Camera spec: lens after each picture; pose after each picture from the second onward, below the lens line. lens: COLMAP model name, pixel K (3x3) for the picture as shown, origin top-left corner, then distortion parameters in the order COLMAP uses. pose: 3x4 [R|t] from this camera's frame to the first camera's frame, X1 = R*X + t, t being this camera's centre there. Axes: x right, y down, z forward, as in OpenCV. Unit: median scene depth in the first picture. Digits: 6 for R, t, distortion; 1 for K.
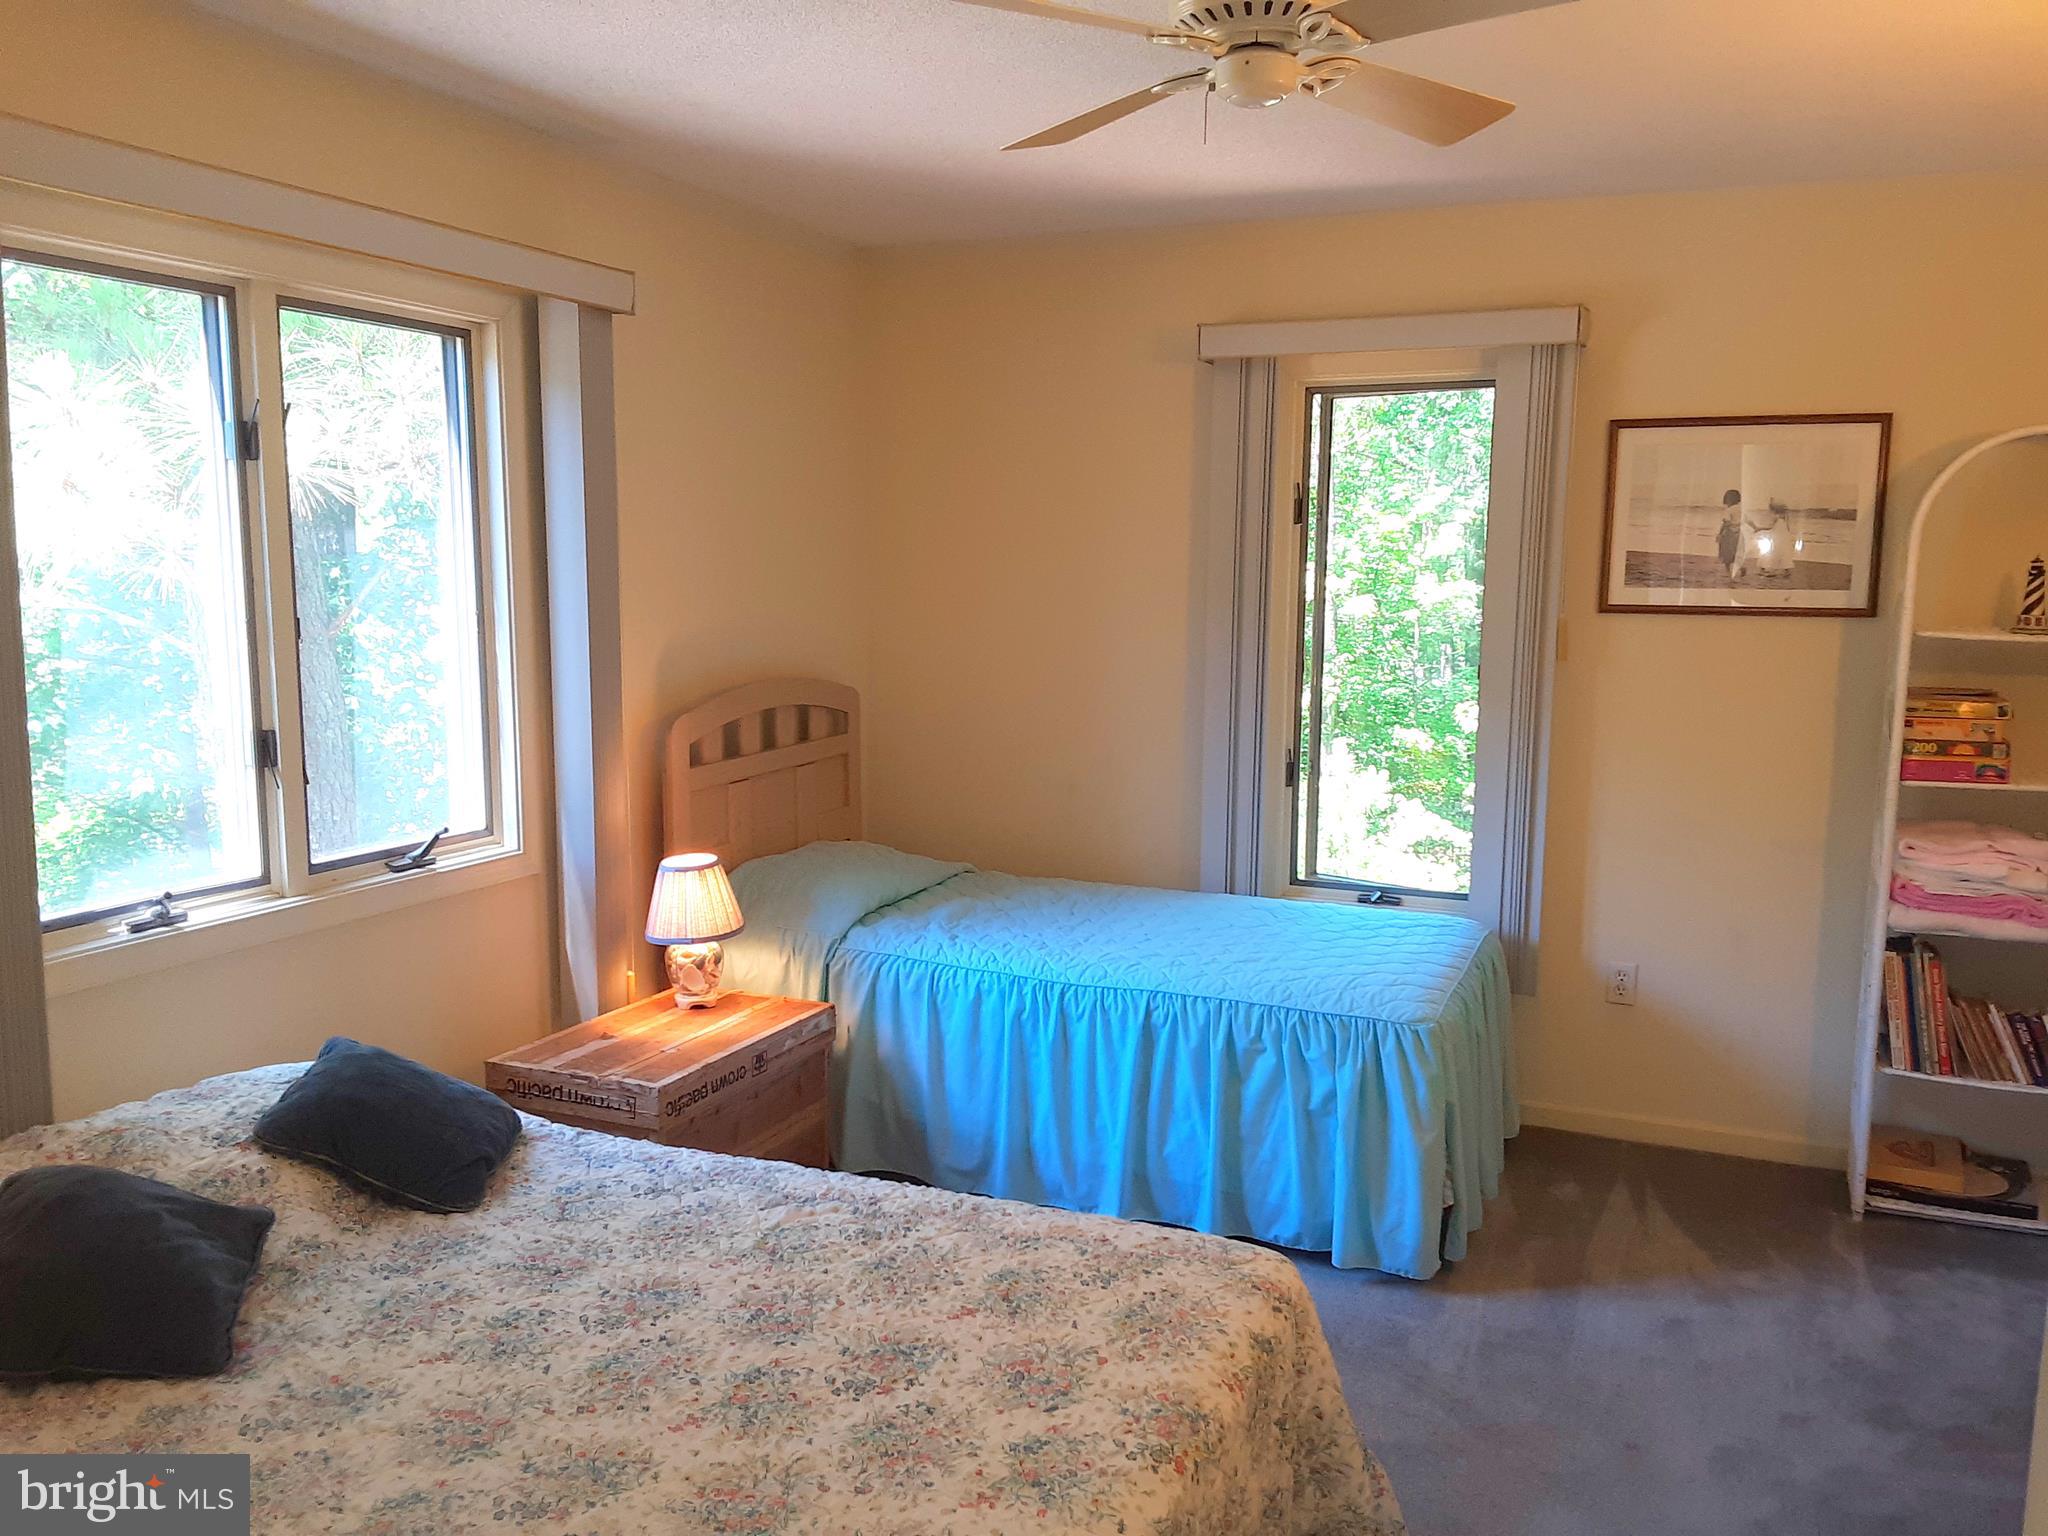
lens RADIAL K [[1638.4, 0, 1059.0], [0, 1638.4, 741.0], [0, 0, 1]] dist [0.113472, -0.184099]
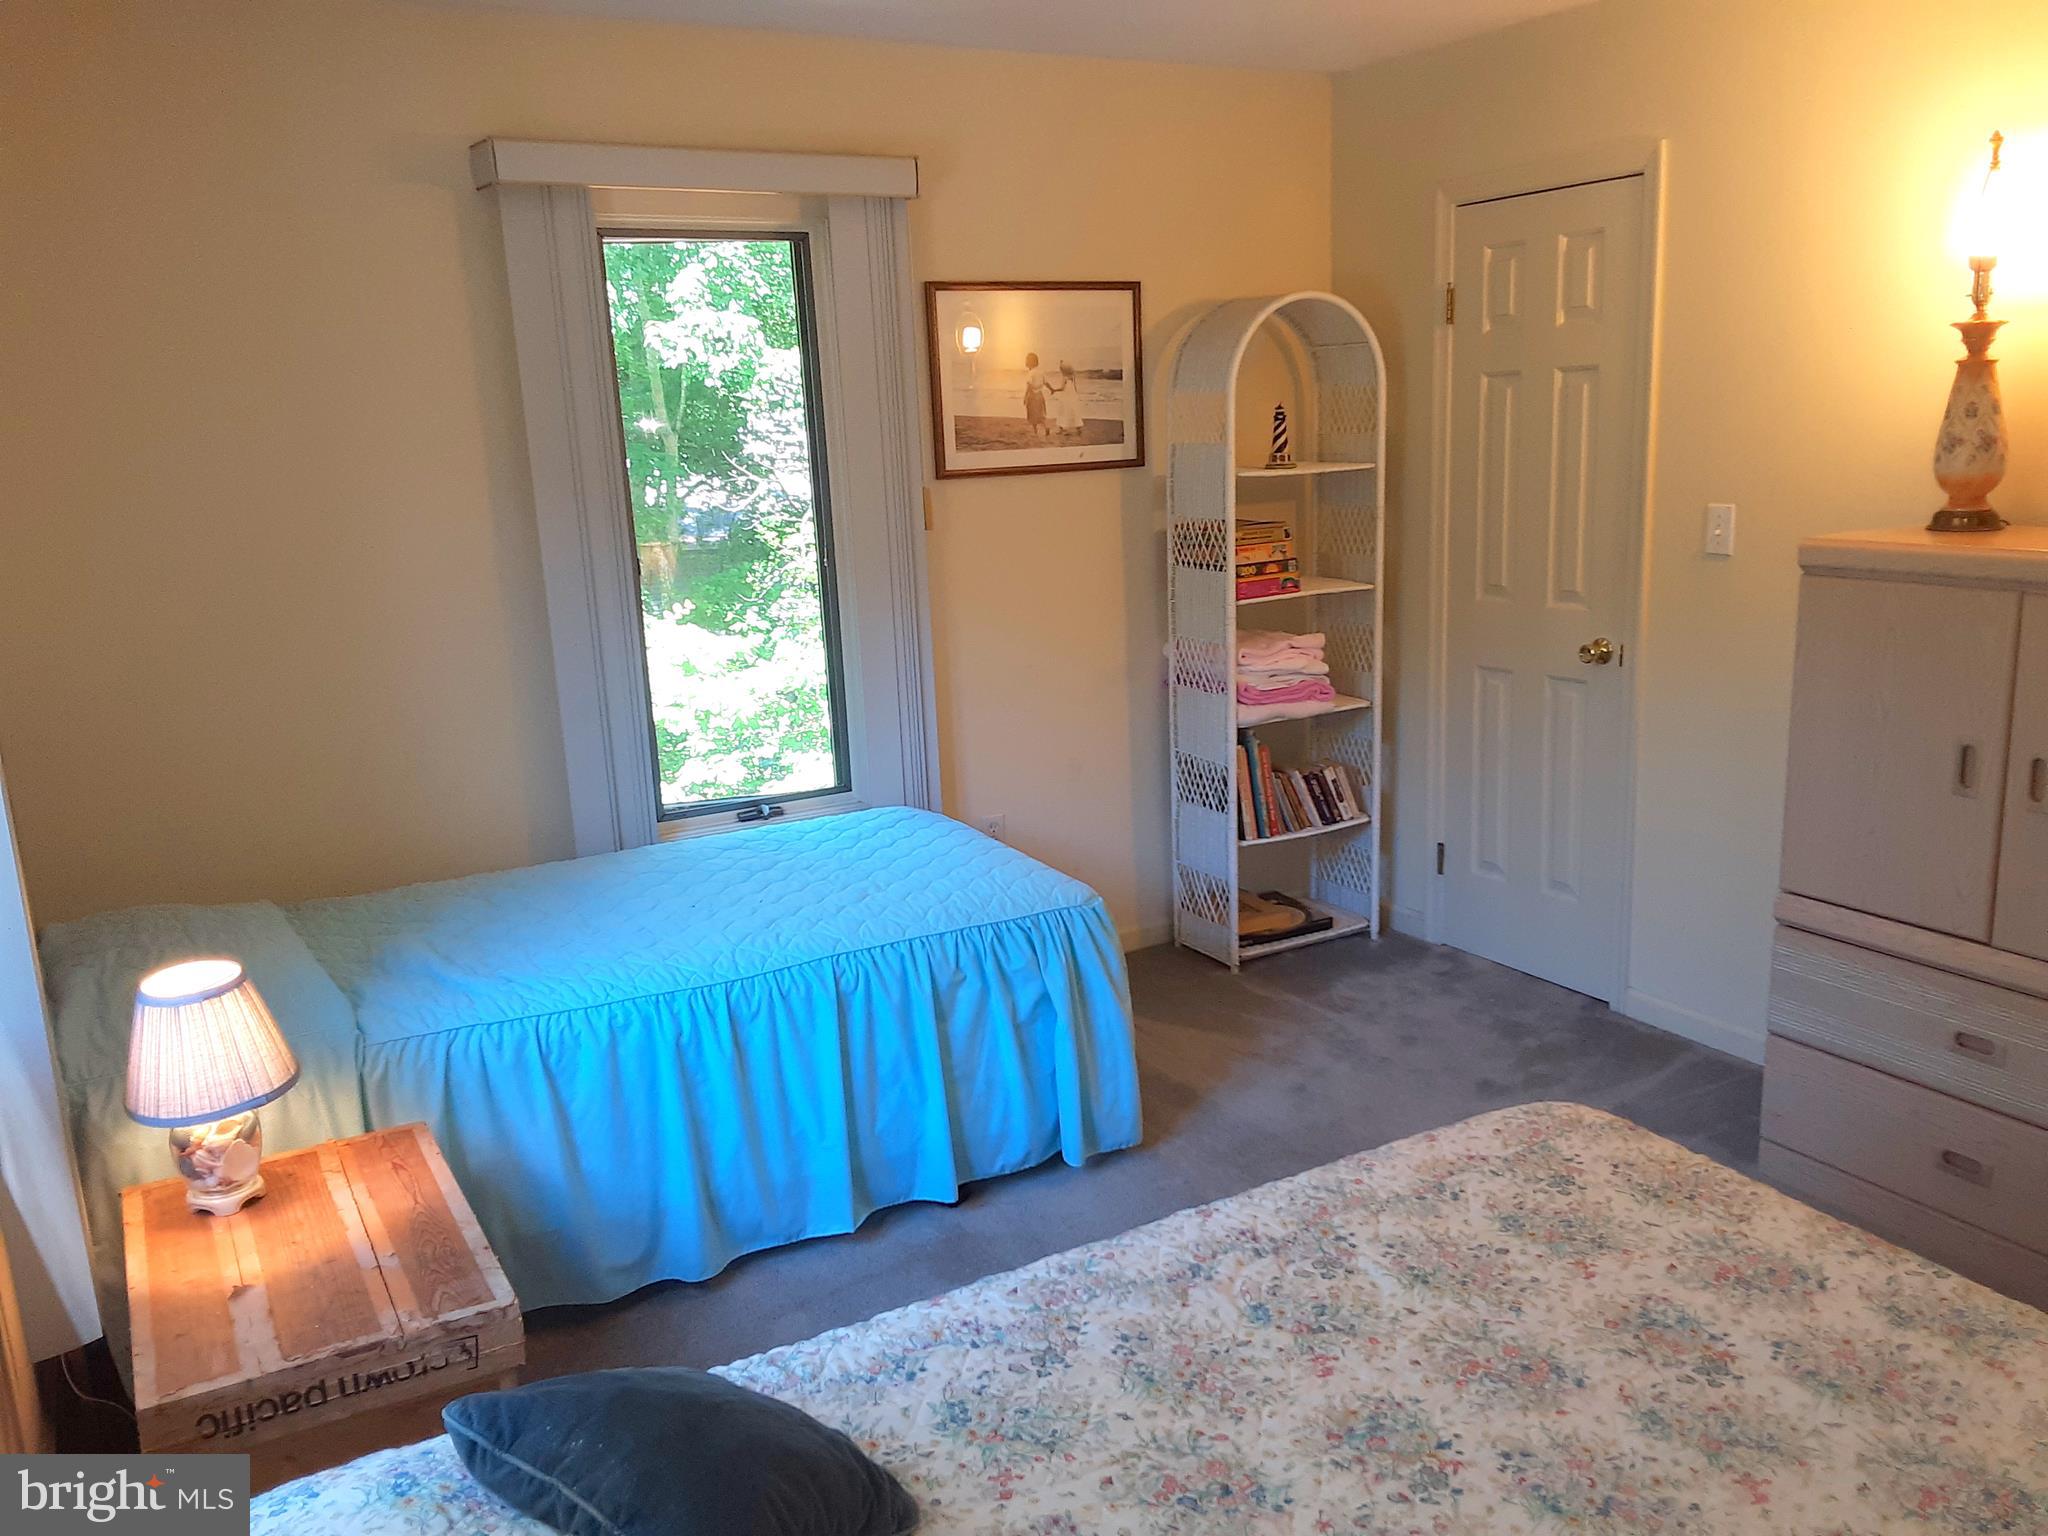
lens RADIAL K [[1638.4, 0, 1025.0], [0, 1638.4, 772.5], [0, 0, 1]] dist [0.113472, -0.184099]
pose [[0.609964, -0.203480, 0.765859, -0.506258], [0.138860, 0.978962, 0.149505, -0.052554], [-0.780168, 0.015155, 0.625386, 0.389859]]
